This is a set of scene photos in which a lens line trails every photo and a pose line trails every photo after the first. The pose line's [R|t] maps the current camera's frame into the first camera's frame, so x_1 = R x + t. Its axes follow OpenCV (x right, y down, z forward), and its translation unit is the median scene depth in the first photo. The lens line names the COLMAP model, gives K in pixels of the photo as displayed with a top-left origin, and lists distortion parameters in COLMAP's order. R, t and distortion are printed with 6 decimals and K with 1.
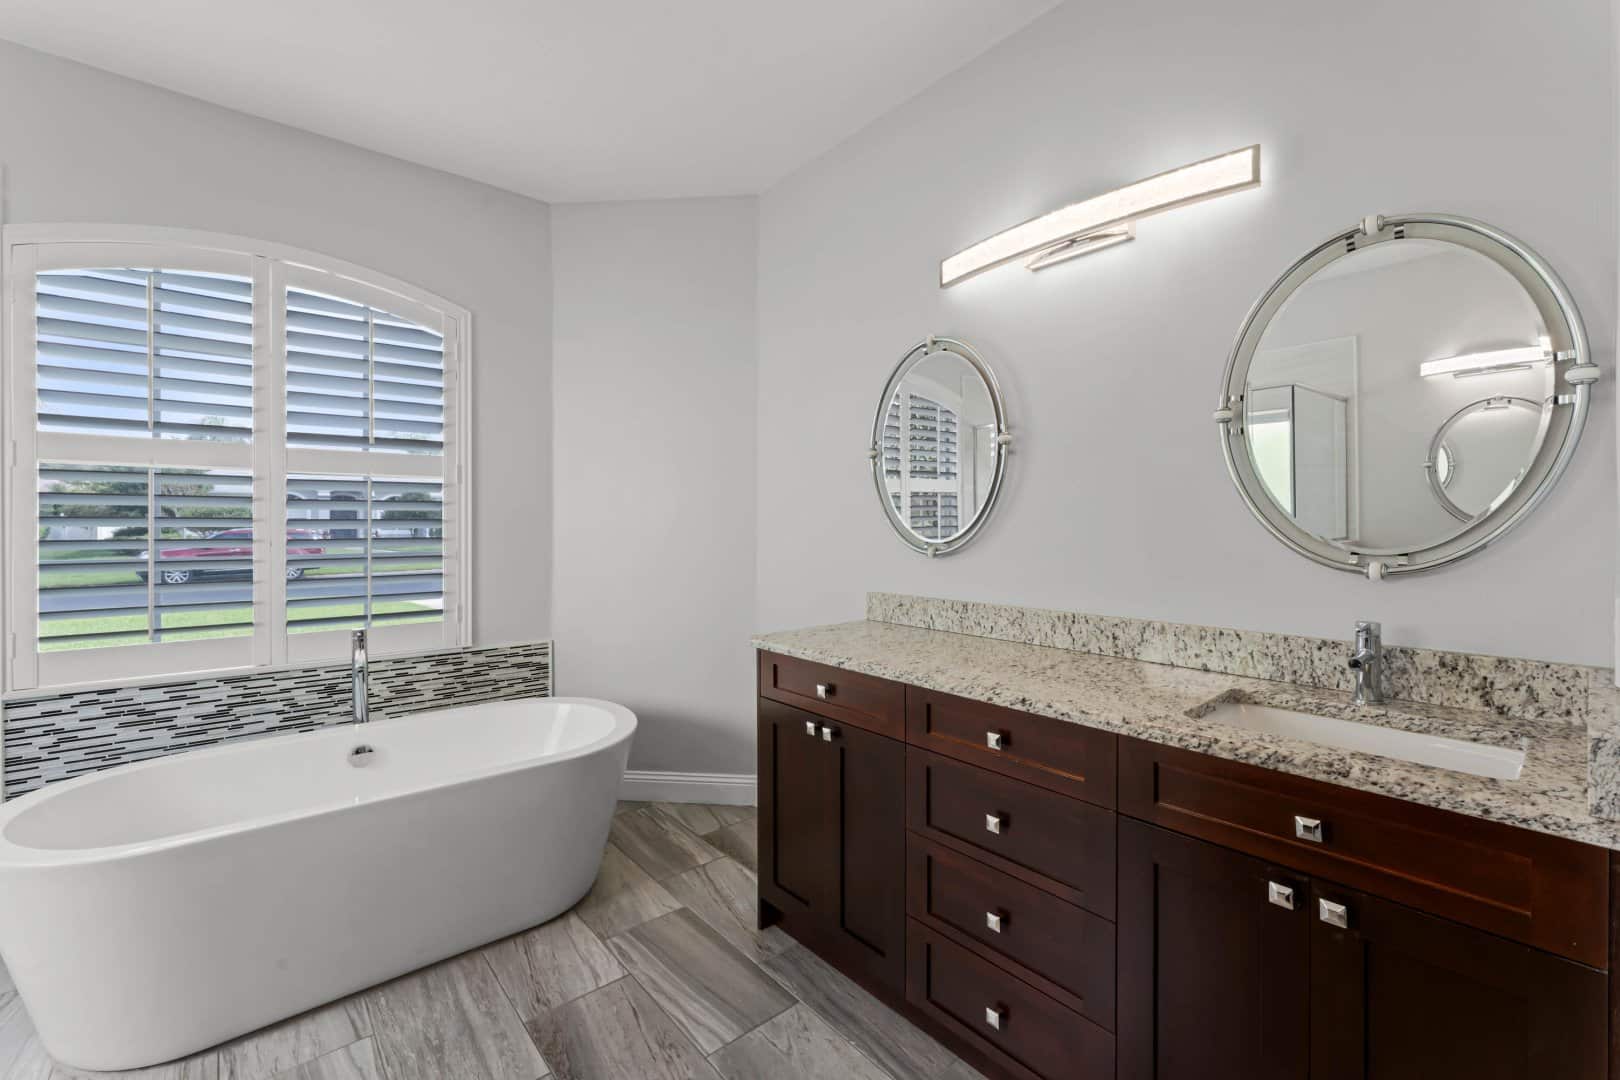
lens RADIAL K [[661.4, 0, 780.9], [0, 661.4, 520.4], [0, 0, 1]] dist [-0.002283, 0.000484]
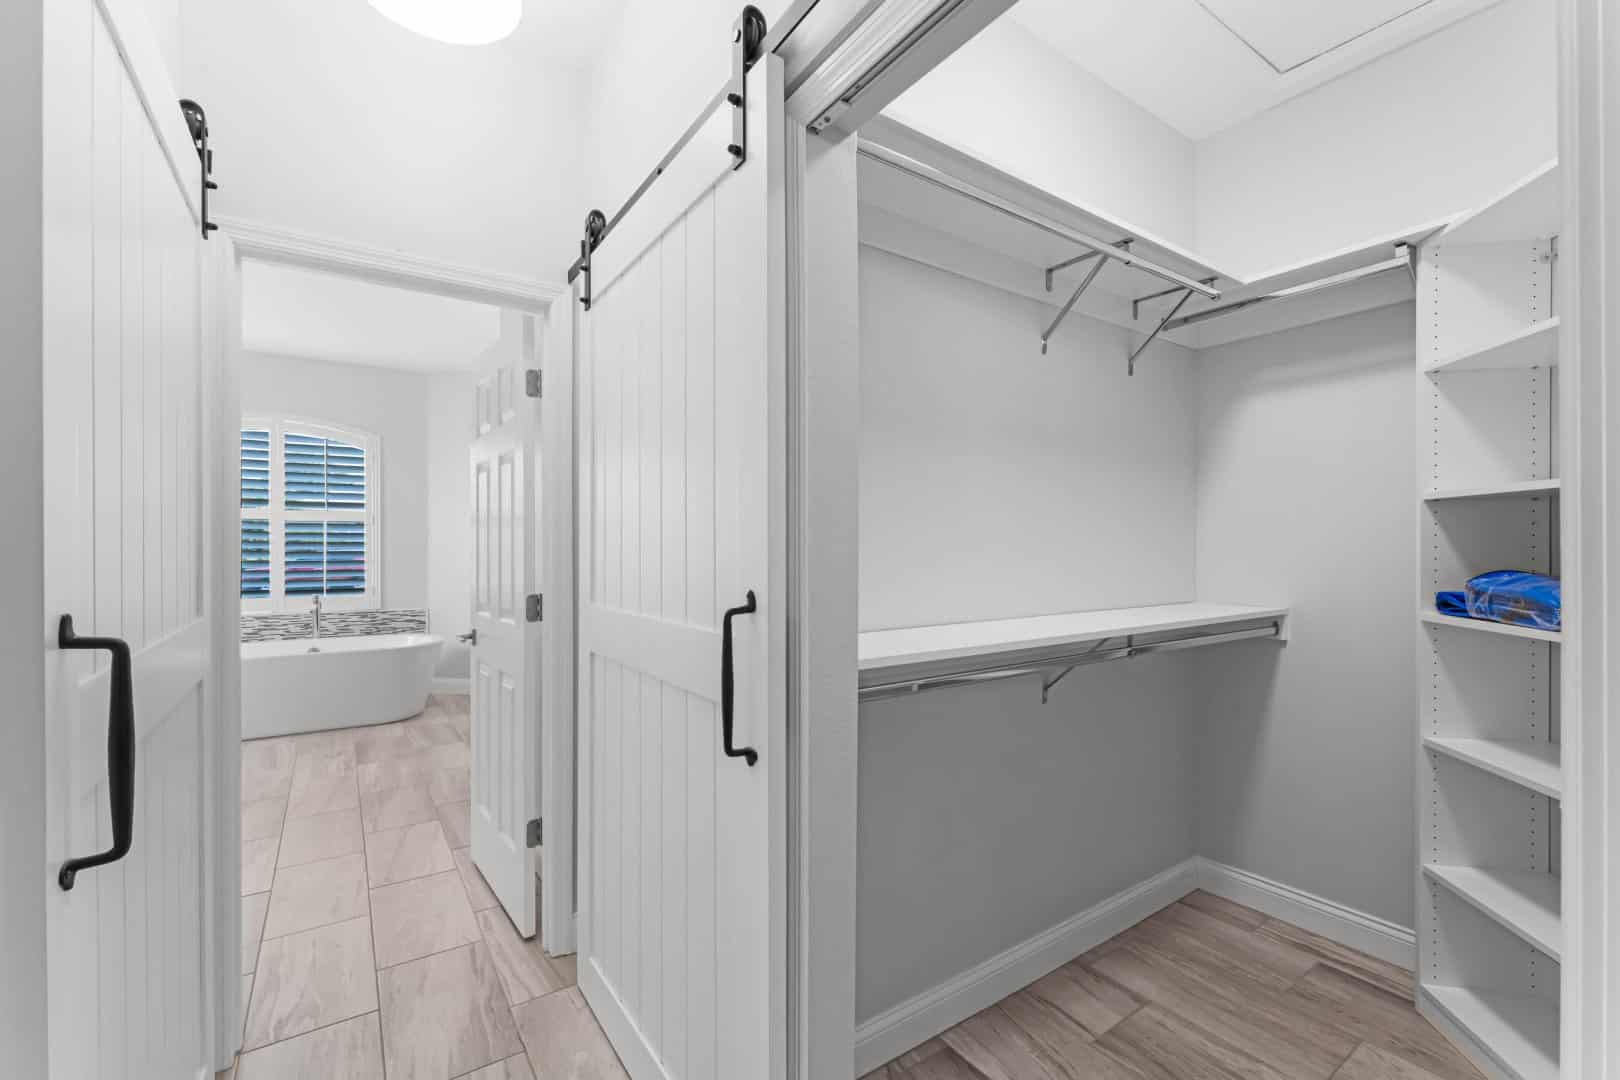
lens RADIAL K [[693.4, 0, 811.7], [0, 693.4, 544.3], [0, 0, 1]] dist [-0.003737, -0.000069]
pose [[0.995477, 0.002448, -0.094974, 1.320469], [-0.002544, 0.999996, -0.000892, 0.000507], [0.094972, 0.001130, 0.995479, -1.207282]]
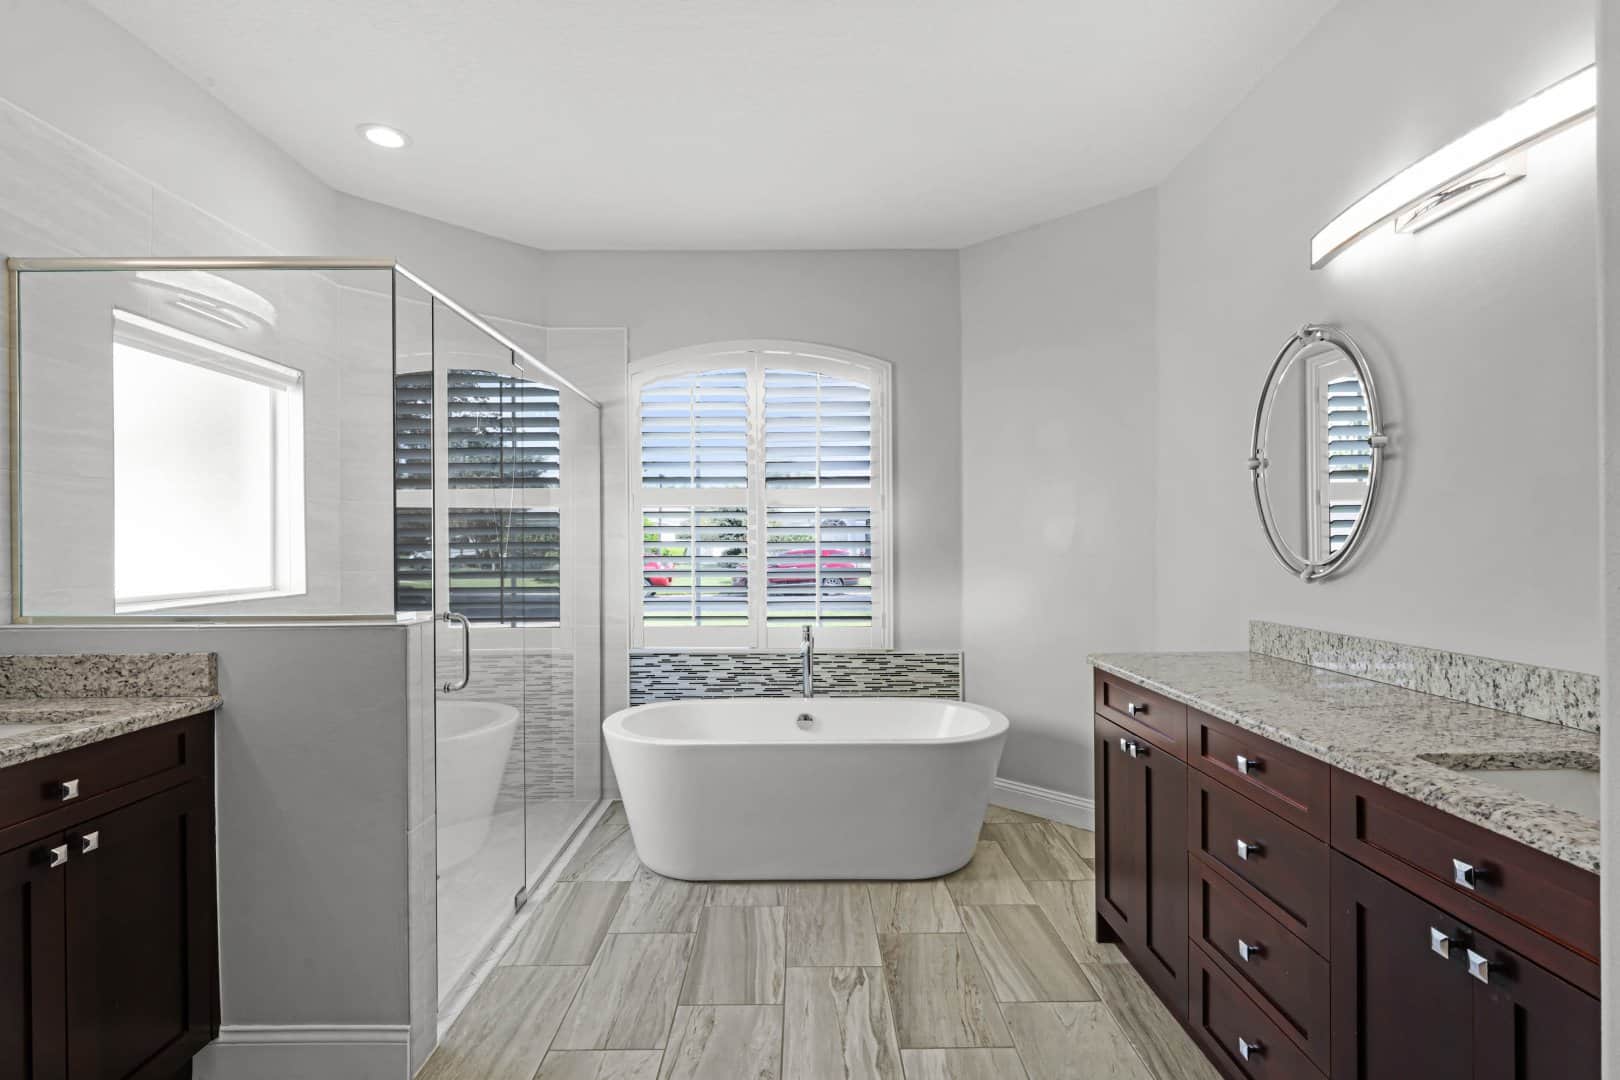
lens RADIAL K [[785.0, 0, 814.7], [0, 785.0, 537.3], [0, 0, 1]] dist [0.000918, 0.001472]
pose [[0.774107, -0.009719, -0.632980, 0.410924], [0.008271, 0.999952, -0.005239, -0.002167], [0.633001, -0.001180, 0.774150, -0.217183]]
